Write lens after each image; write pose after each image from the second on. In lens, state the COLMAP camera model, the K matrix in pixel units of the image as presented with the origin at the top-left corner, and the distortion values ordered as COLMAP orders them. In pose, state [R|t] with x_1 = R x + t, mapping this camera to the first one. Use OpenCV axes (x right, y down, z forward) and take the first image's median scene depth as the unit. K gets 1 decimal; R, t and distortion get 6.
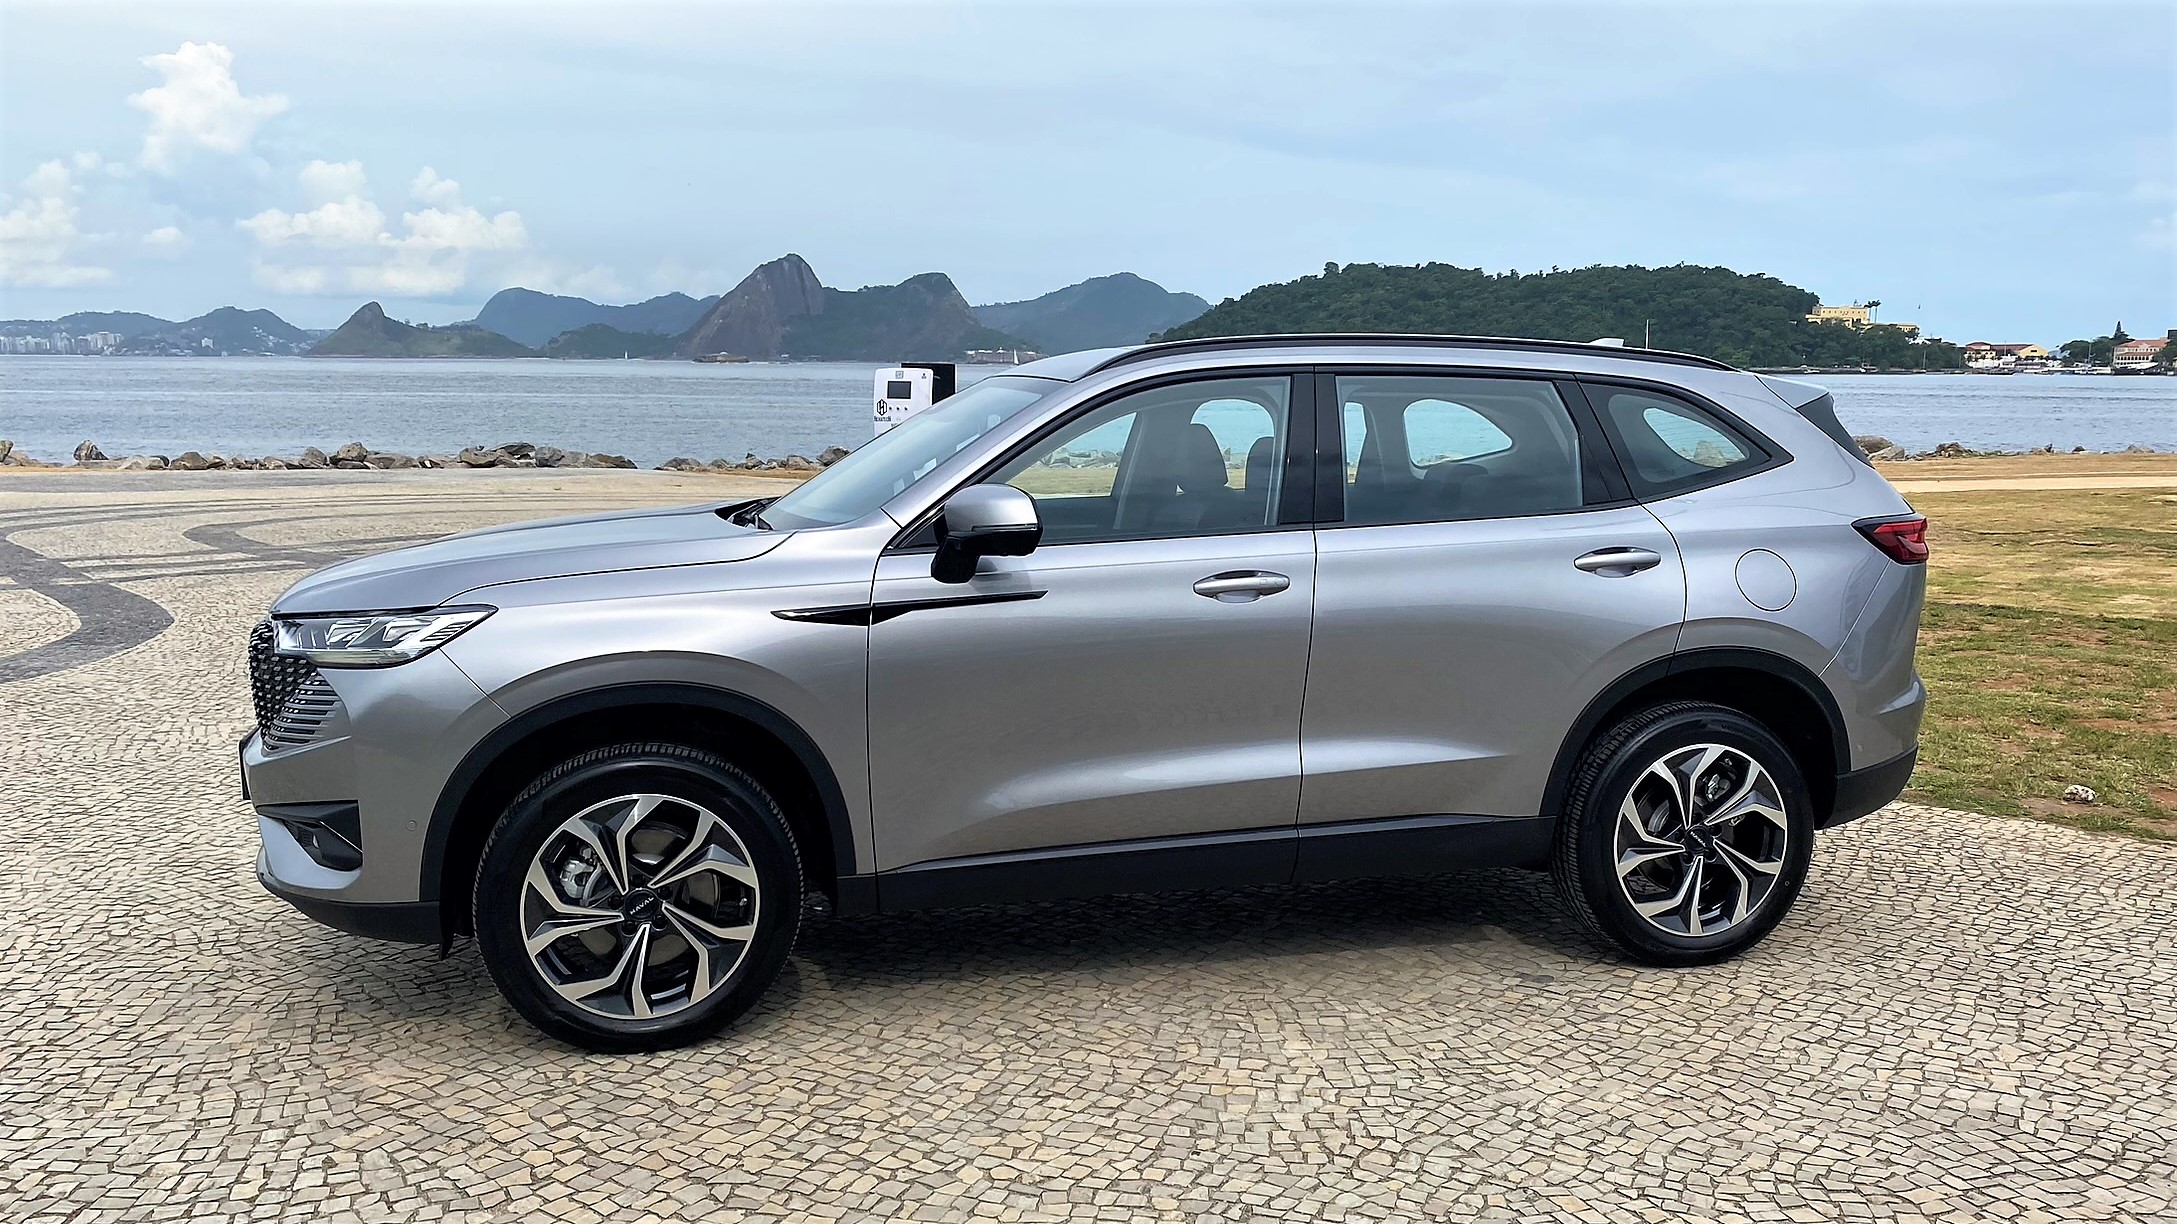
lens RADIAL K [[1805.4, 0, 1145.8], [0, 1805.4, 600.1], [0, 0, 1]] dist [0.059004, -0.092886]
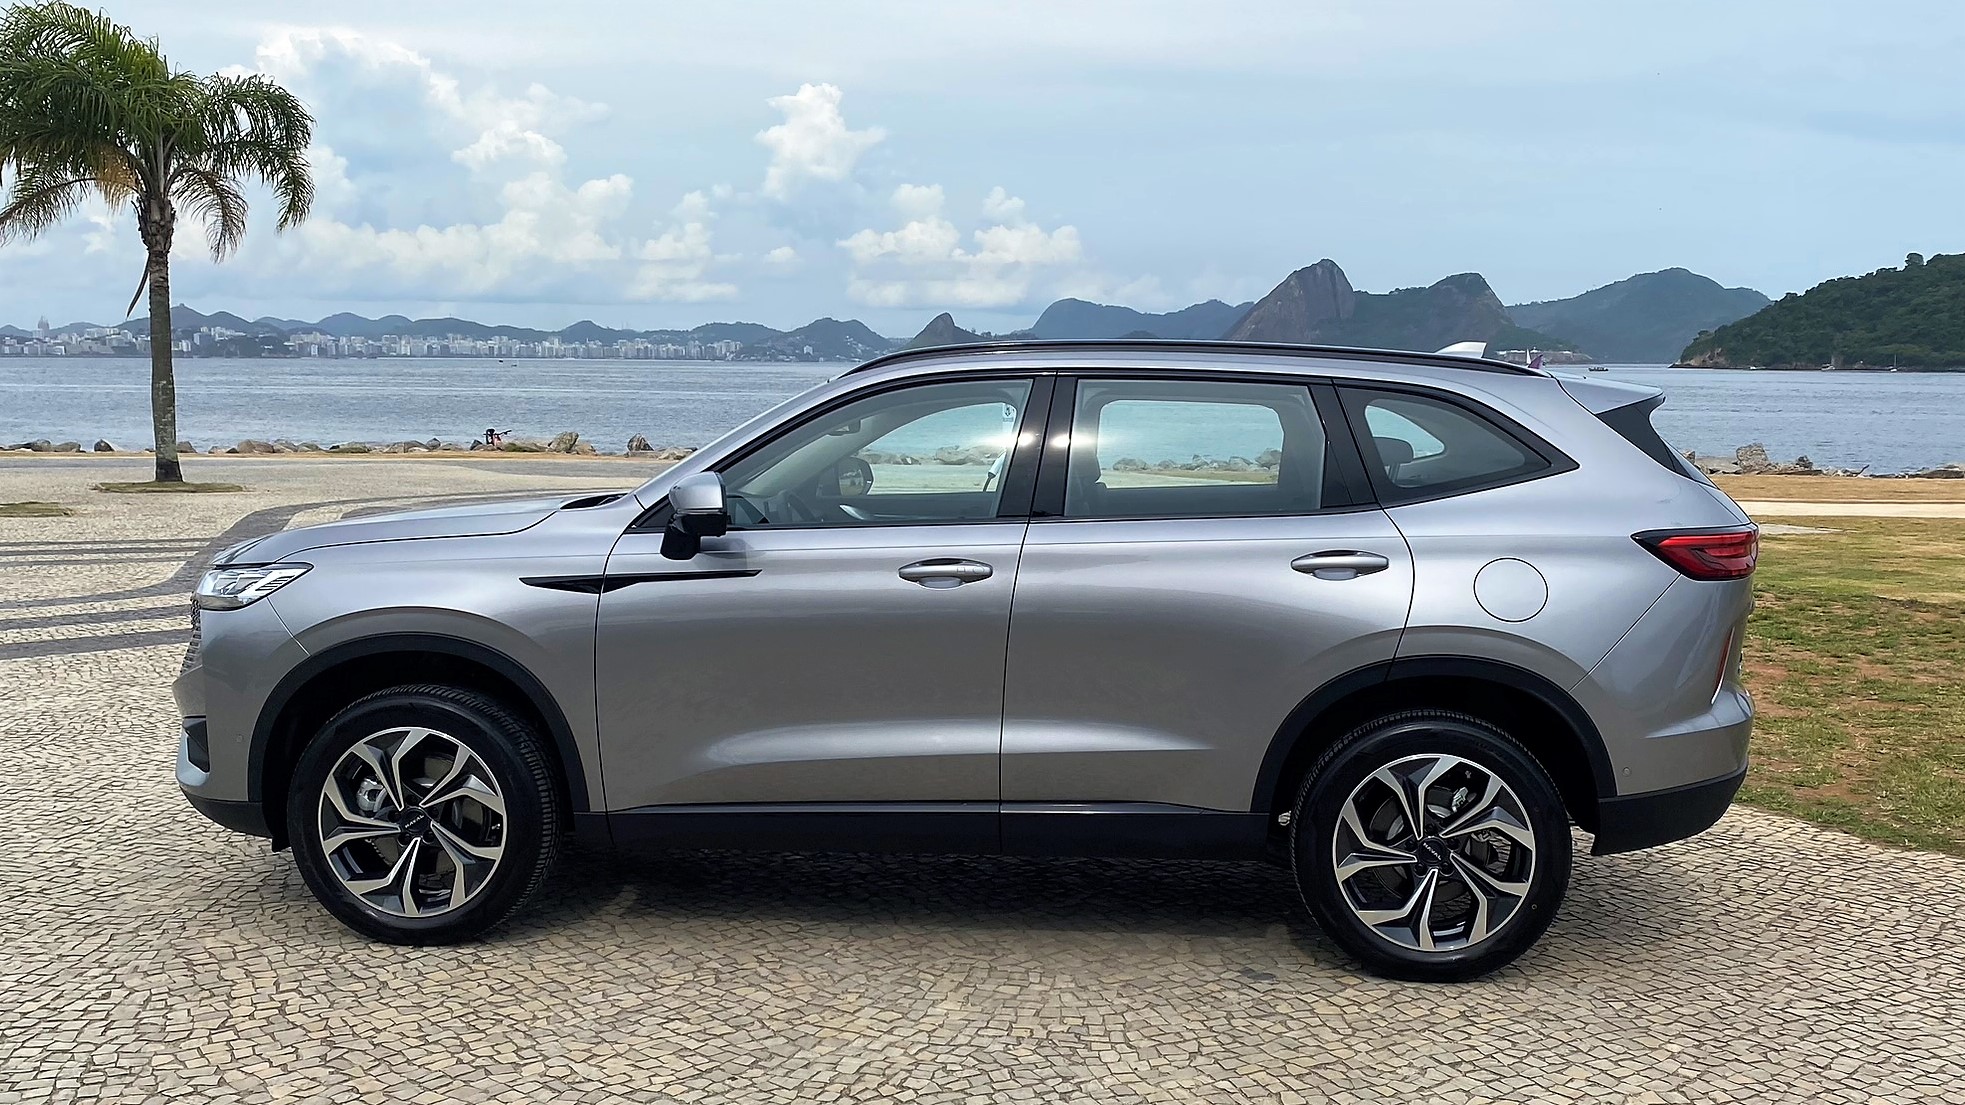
lens RADIAL K [[1802.2, 0, 1053.4], [0, 1802.2, 555.8], [0, 0, 1]] dist [0.075443, -0.133167]
pose [[0.943760, 0.033796, -0.328900, 0.464887], [-0.042193, 0.998940, -0.018424, -0.000995], [0.327929, 0.031265, 0.944185, 0.007701]]
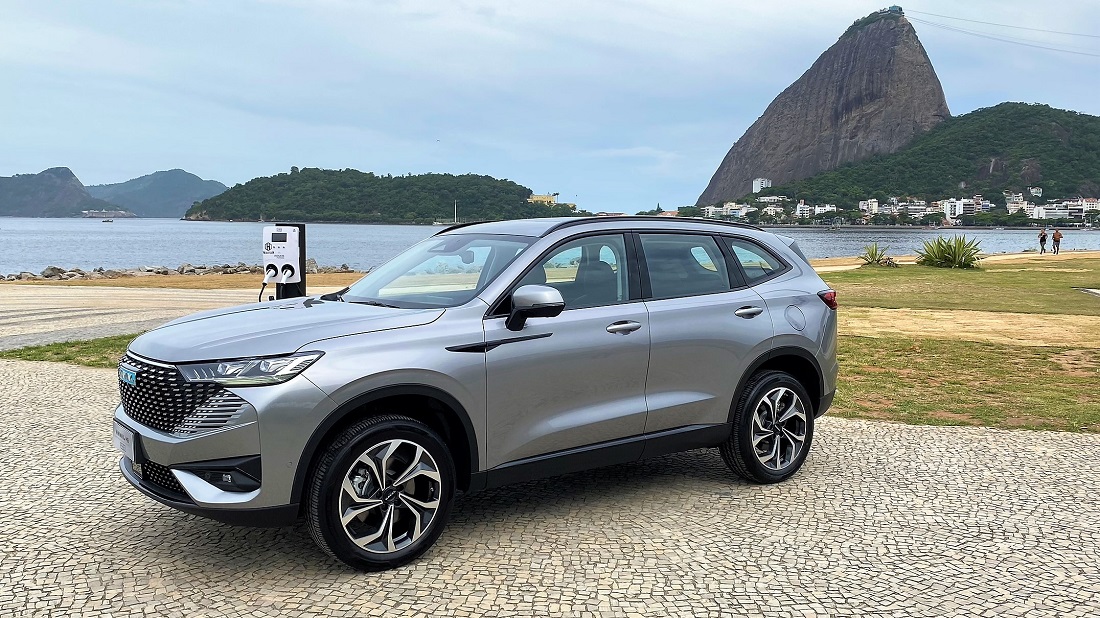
lens RADIAL K [[914.7, 0, 535.4], [0, 914.7, 308.2], [0, 0, 1]] dist [0.050693, -0.089300]
pose [[0.937393, -0.029702, 0.347005, -0.439336], [0.041483, 0.998786, -0.026571, -0.006547], [-0.345794, 0.039303, 0.937487, -0.023364]]
